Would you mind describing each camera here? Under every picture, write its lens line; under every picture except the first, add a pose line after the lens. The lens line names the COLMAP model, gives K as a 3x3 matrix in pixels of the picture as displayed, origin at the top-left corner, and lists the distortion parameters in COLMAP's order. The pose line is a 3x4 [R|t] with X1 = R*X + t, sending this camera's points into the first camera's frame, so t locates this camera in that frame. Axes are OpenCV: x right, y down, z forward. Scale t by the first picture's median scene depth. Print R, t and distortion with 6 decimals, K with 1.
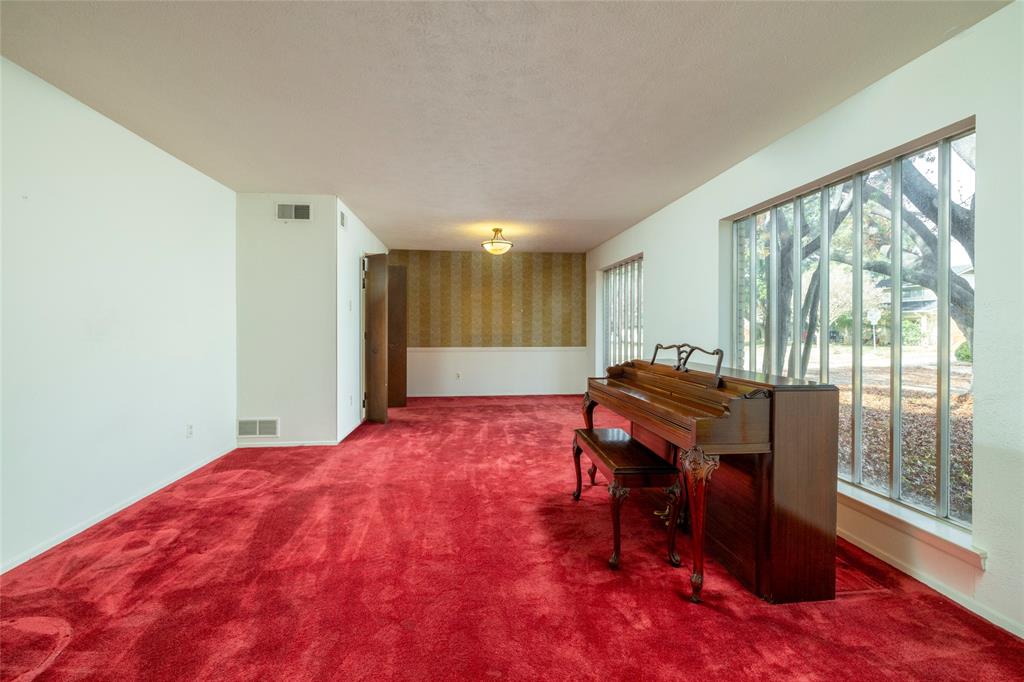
lens RADIAL K [[423.7, 0, 505.7], [0, 423.7, 333.0], [0, 0, 1]] dist [-0.000842, 0.000121]
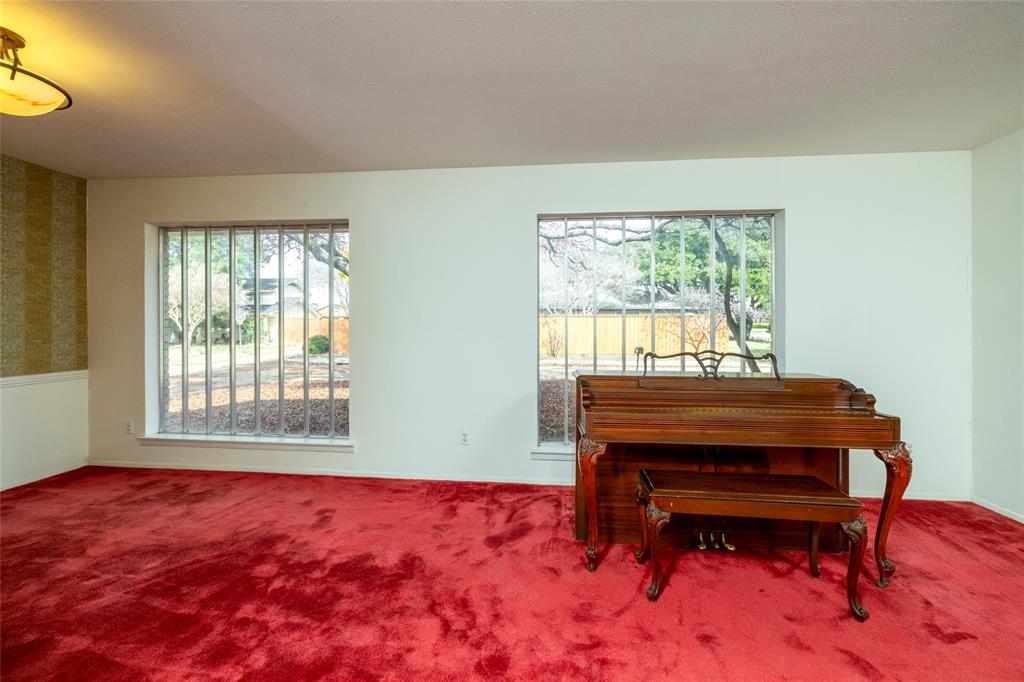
lens RADIAL K [[423.7, 0, 507.4], [0, 423.7, 336.4], [0, 0, 1]] dist [-0.000842, 0.000121]
pose [[0.251883, -0.017477, 0.967600, -0.082216], [0.010100, 0.999830, 0.015430, -0.004208], [-0.967705, 0.005886, 0.252017, 0.193383]]
